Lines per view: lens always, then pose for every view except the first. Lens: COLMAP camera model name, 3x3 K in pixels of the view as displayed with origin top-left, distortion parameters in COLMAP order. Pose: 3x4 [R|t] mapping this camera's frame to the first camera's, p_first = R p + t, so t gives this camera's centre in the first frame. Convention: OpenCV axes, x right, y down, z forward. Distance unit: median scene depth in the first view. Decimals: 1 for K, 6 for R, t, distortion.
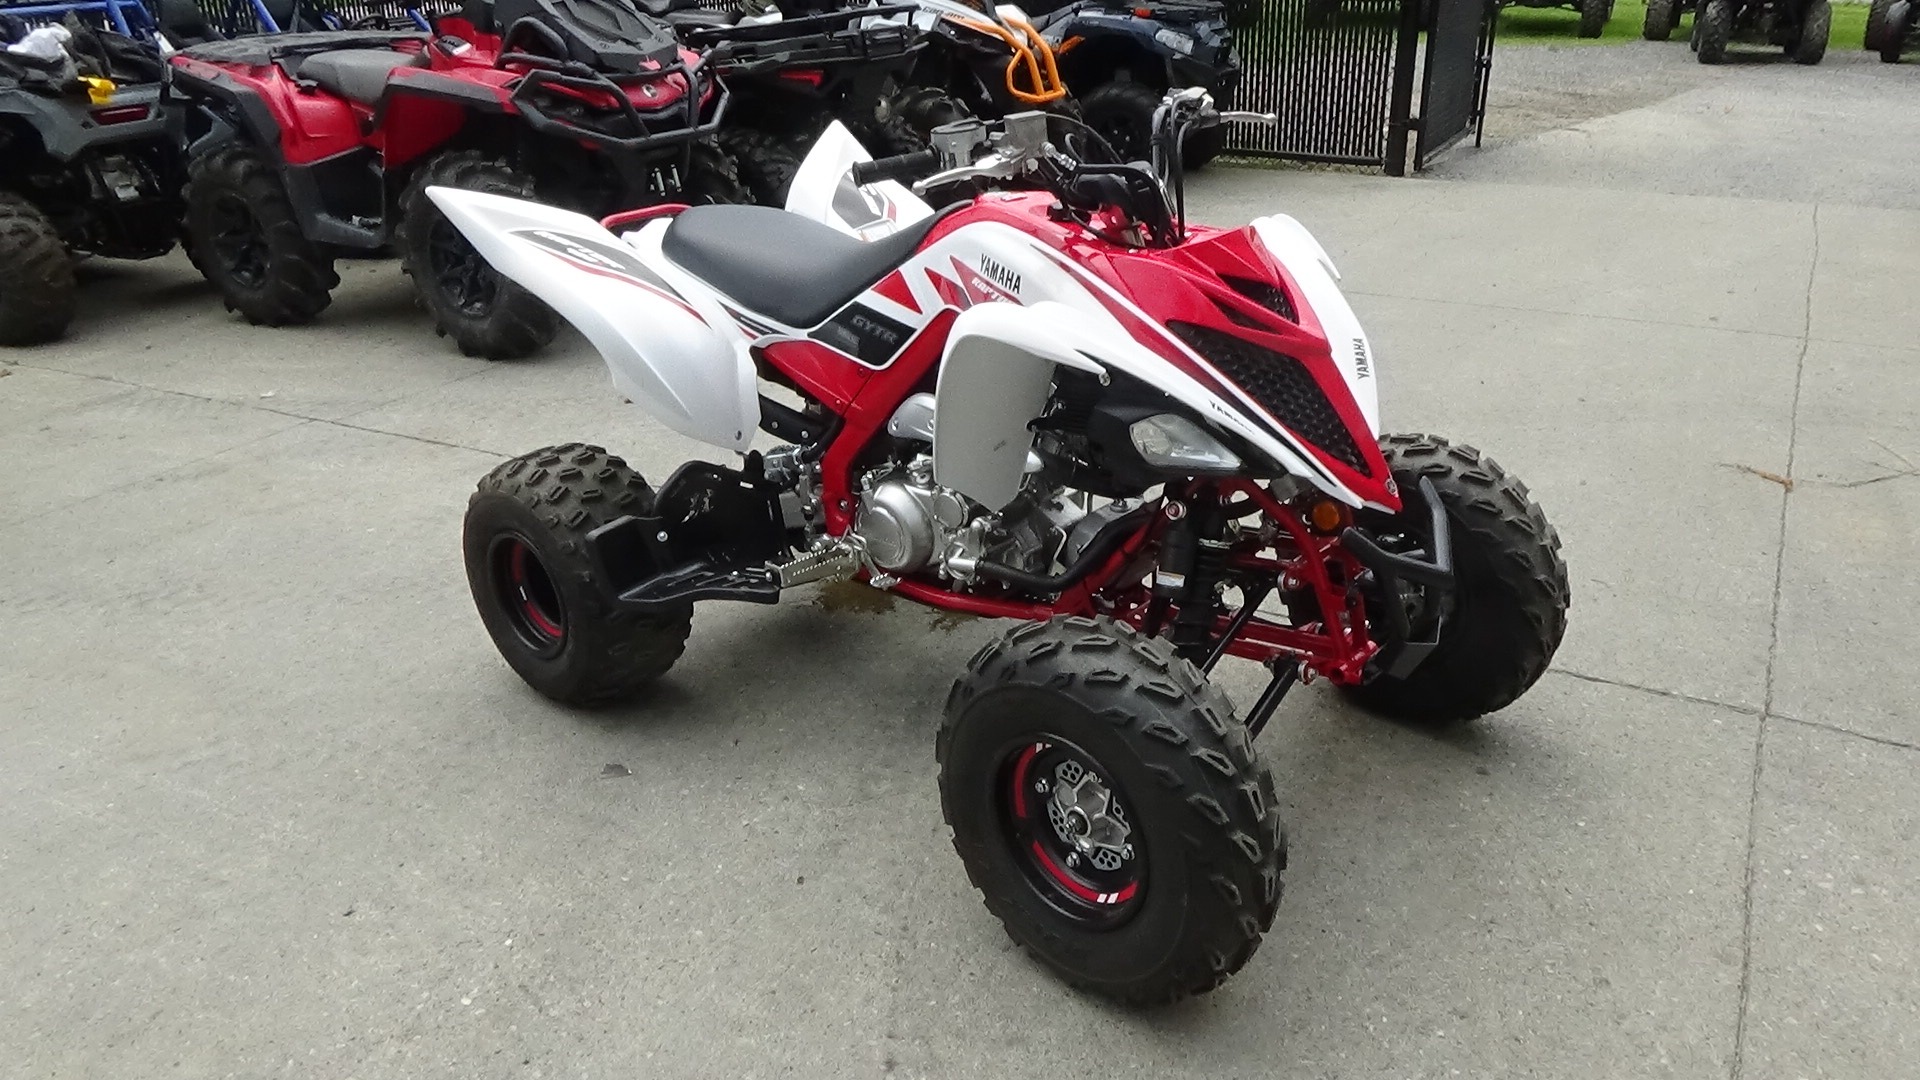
lens RADIAL K [[1401.2, 0, 966.2], [0, 1401.2, 536.5], [0, 0, 1]] dist [-0.006965, -0.002978]
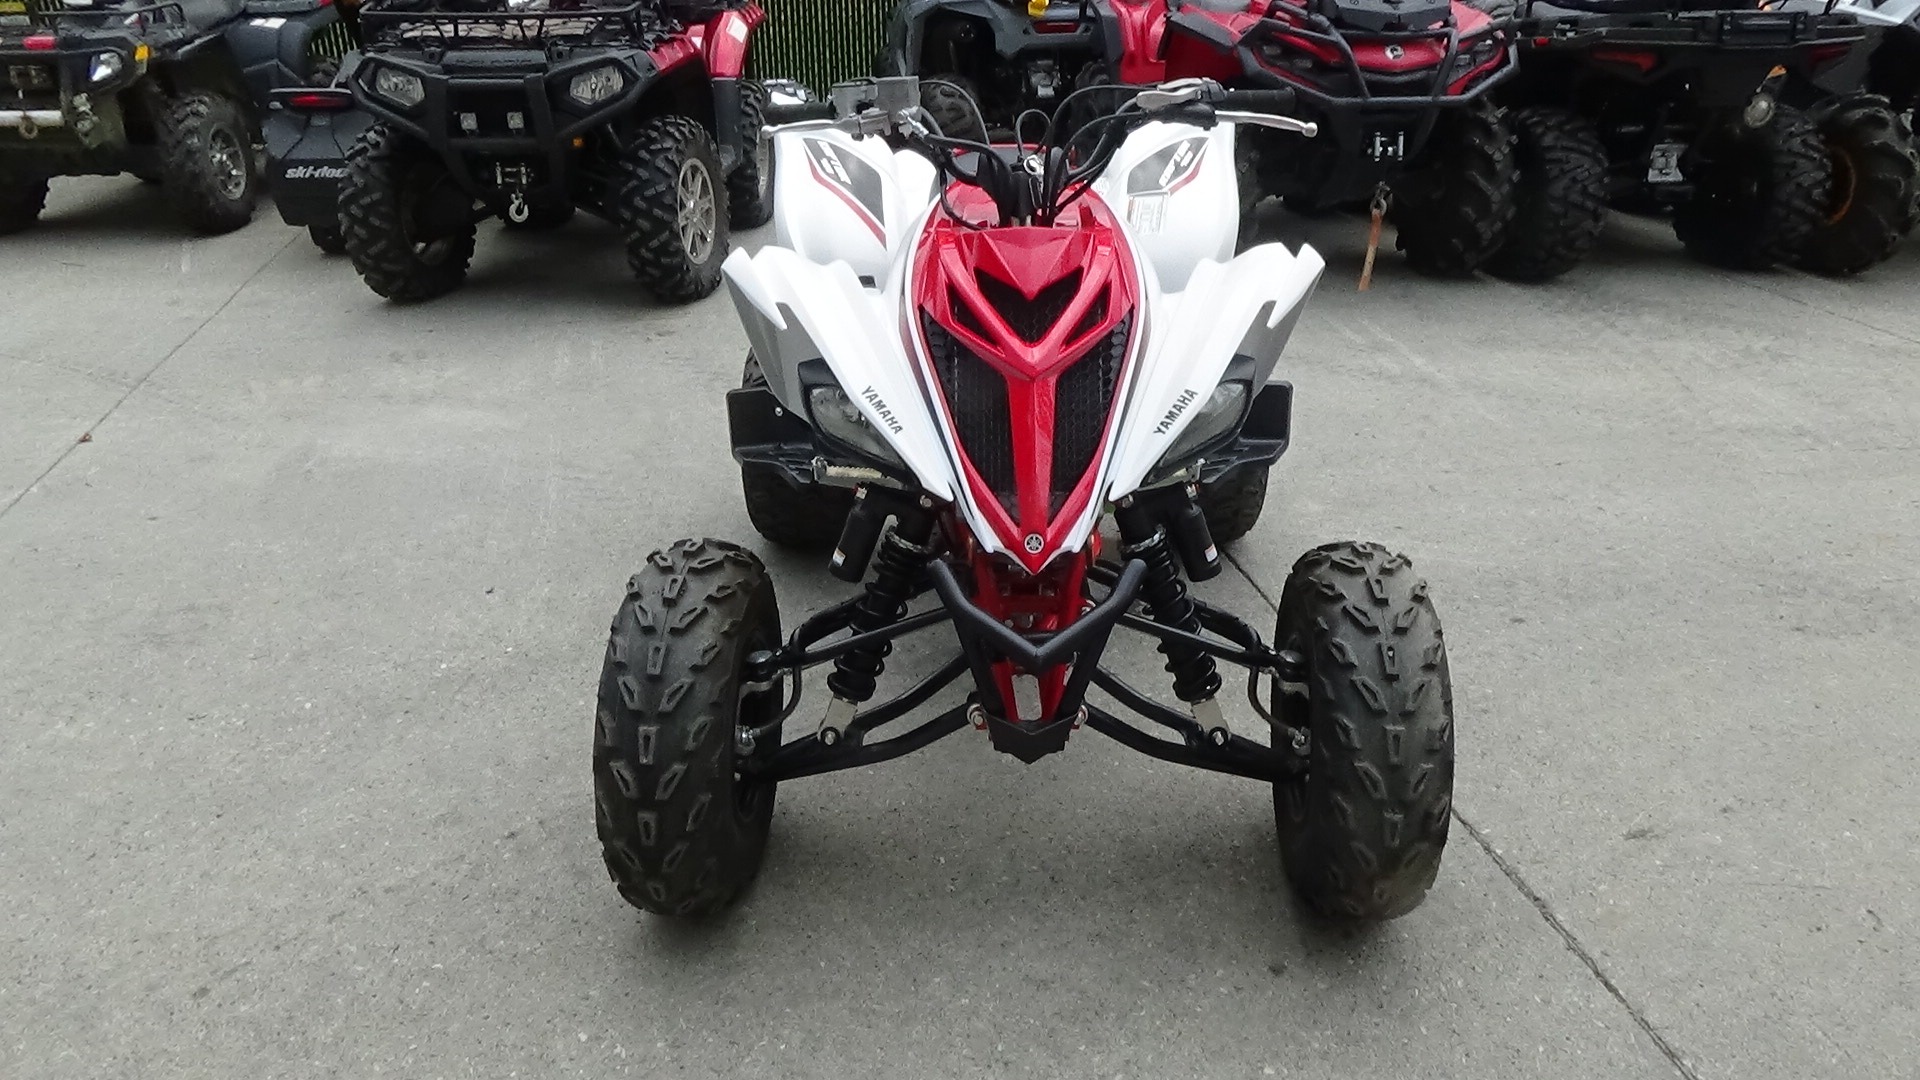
lens RADIAL K [[1399.3, 0, 960.0], [0, 1399.3, 540.0], [0, 0, 1]] dist [-0.015679, 0.001565]
pose [[0.666335, 0.337423, -0.664938, 0.346930], [-0.313706, 0.935851, 0.160533, -0.066632], [0.676451, 0.101626, 0.729443, 0.134296]]
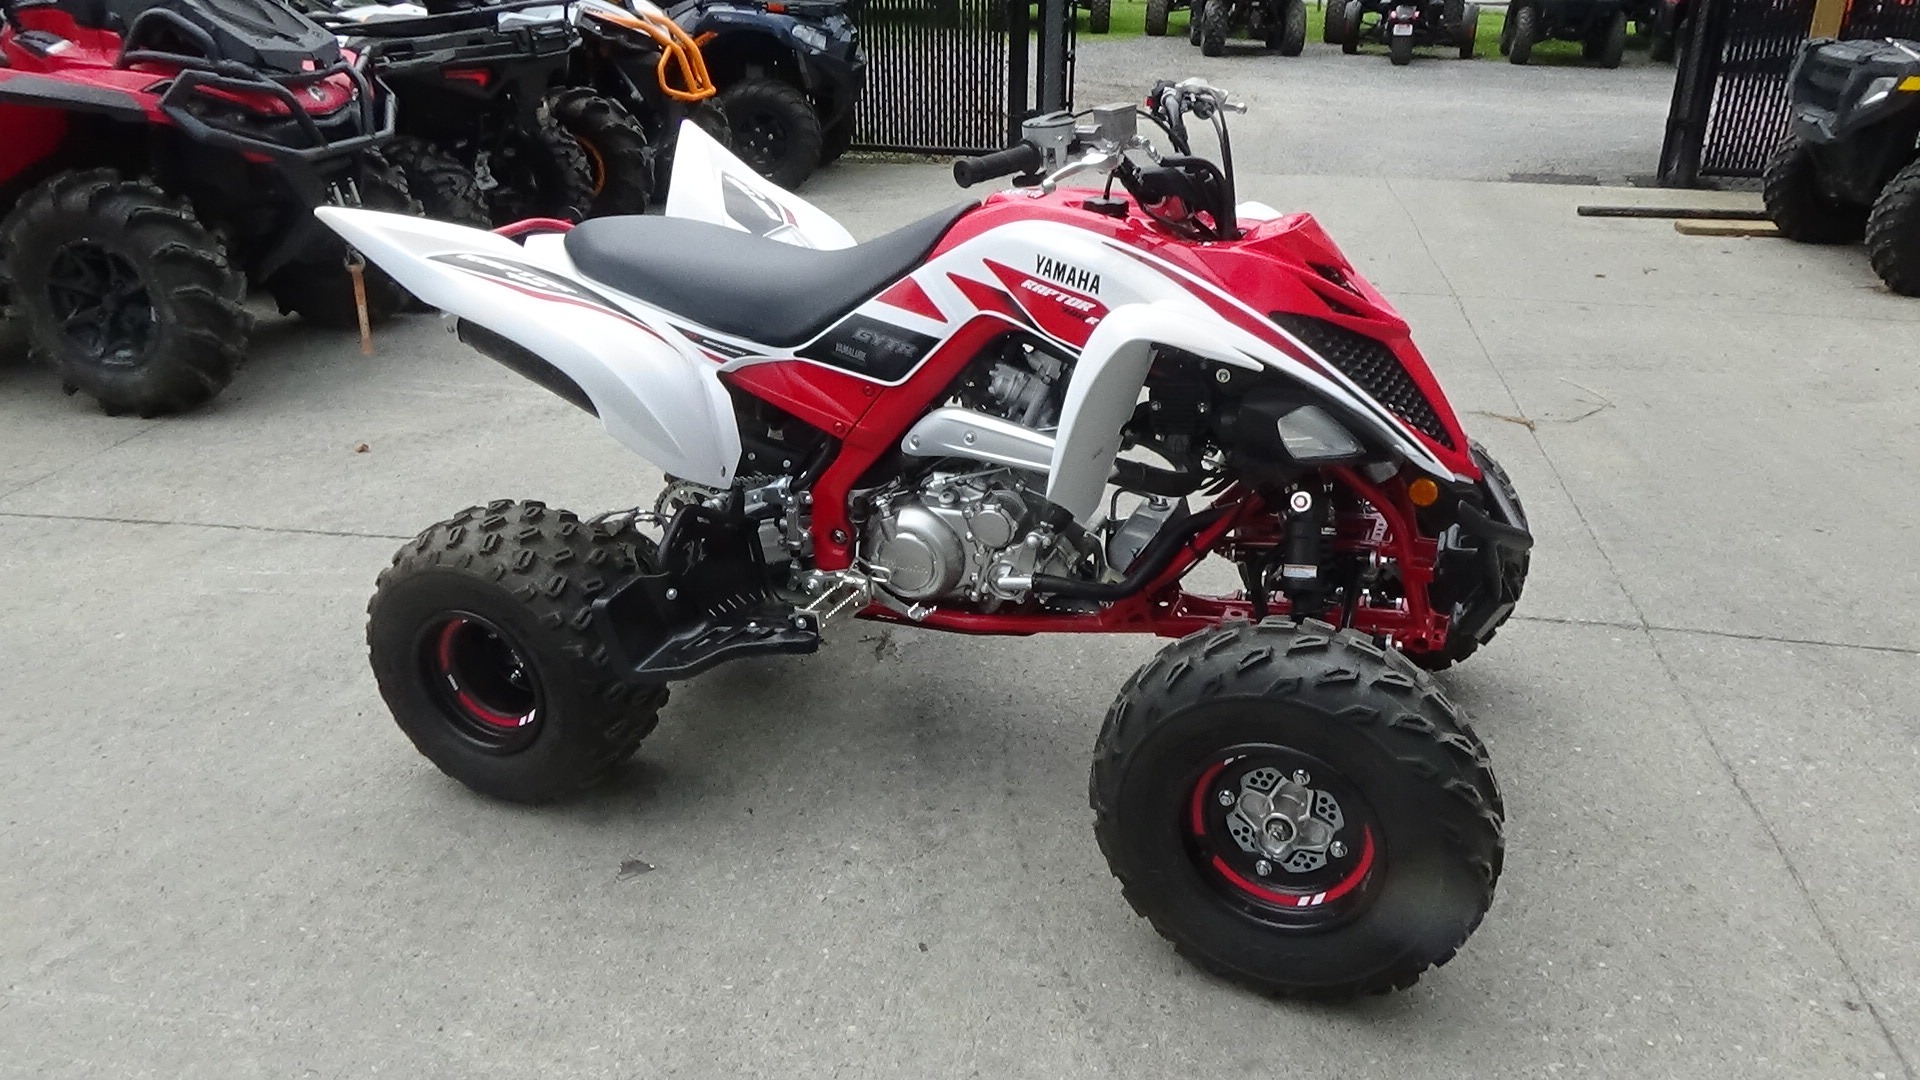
lens RADIAL K [[1394.6, 0, 967.0], [0, 1394.6, 545.6], [0, 0, 1]] dist [-0.006948, 0.001028]
pose [[0.943036, -0.116177, 0.311748, -0.155344], [0.113686, 0.993171, 0.026218, -0.016180], [-0.312664, 0.010717, 0.949803, 0.055503]]
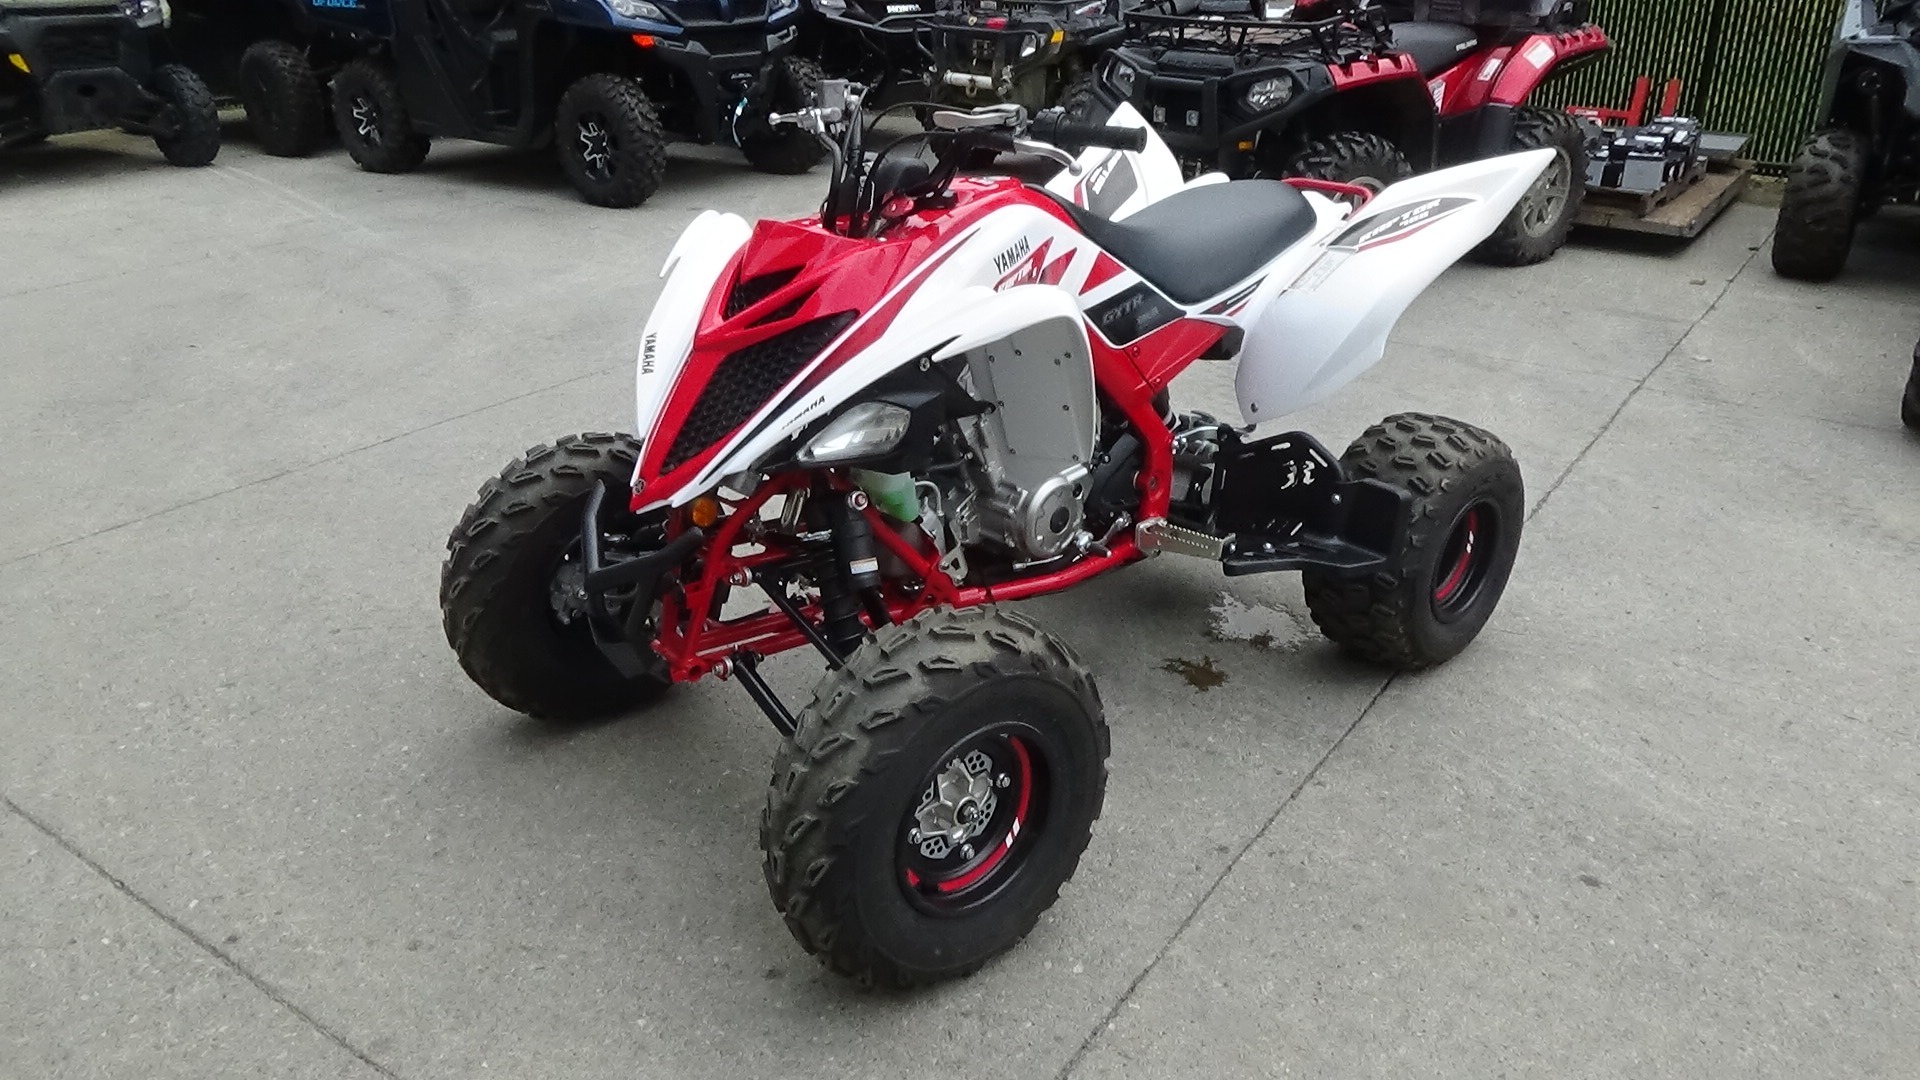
lens RADIAL K [[1400.6, 0, 969.4], [0, 1400.6, 548.1], [0, 0, 1]] dist [-0.021646, -0.000221]
pose [[-0.072593, 0.441830, -0.894157, 0.488928], [-0.394572, 0.810658, 0.432604, -0.216081], [0.915993, 0.384213, 0.115486, 0.461328]]
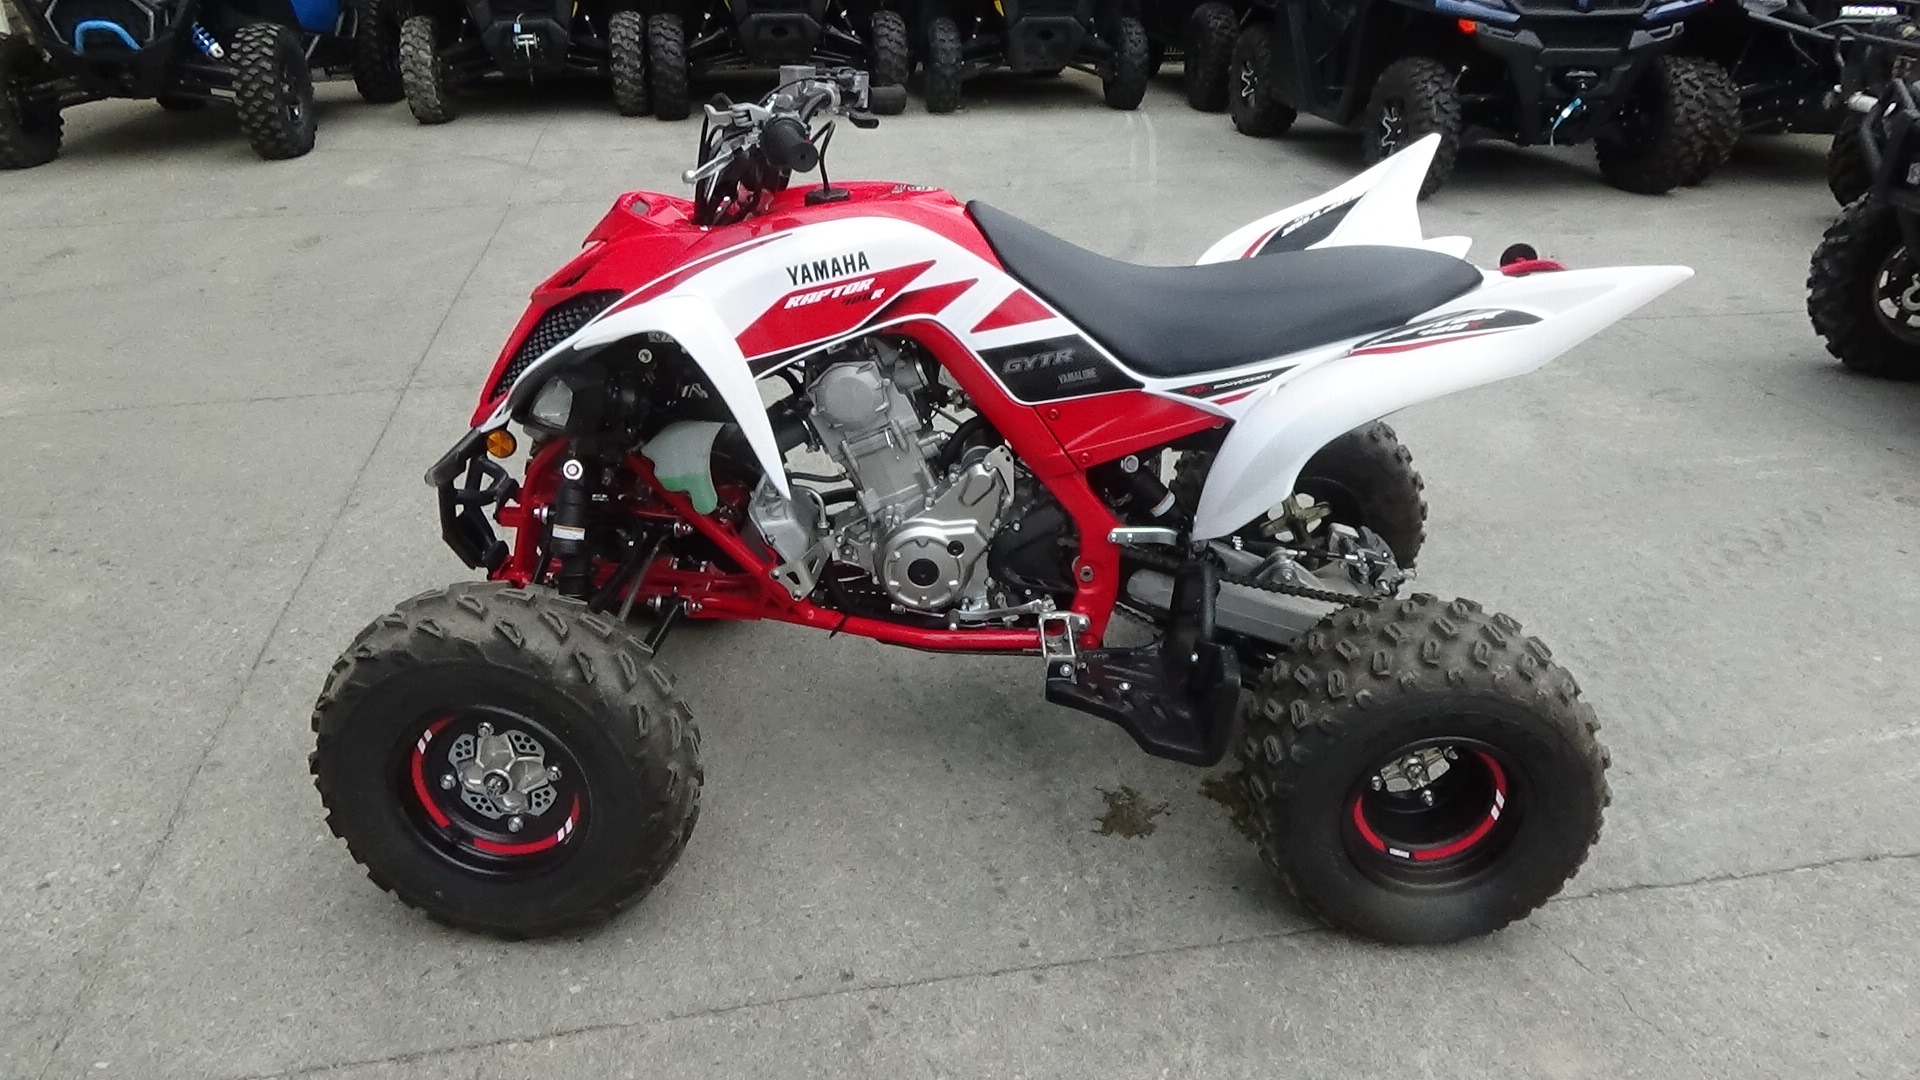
lens RADIAL K [[1397.9, 0, 967.9], [0, 1397.9, 555.4], [0, 0, 1]] dist [-0.028790, 0.007117]
pose [[-0.747084, 0.318146, -0.583650, 0.281956], [-0.240679, 0.688991, 0.683641, -0.336770], [0.619628, 0.651210, -0.438163, 0.750794]]
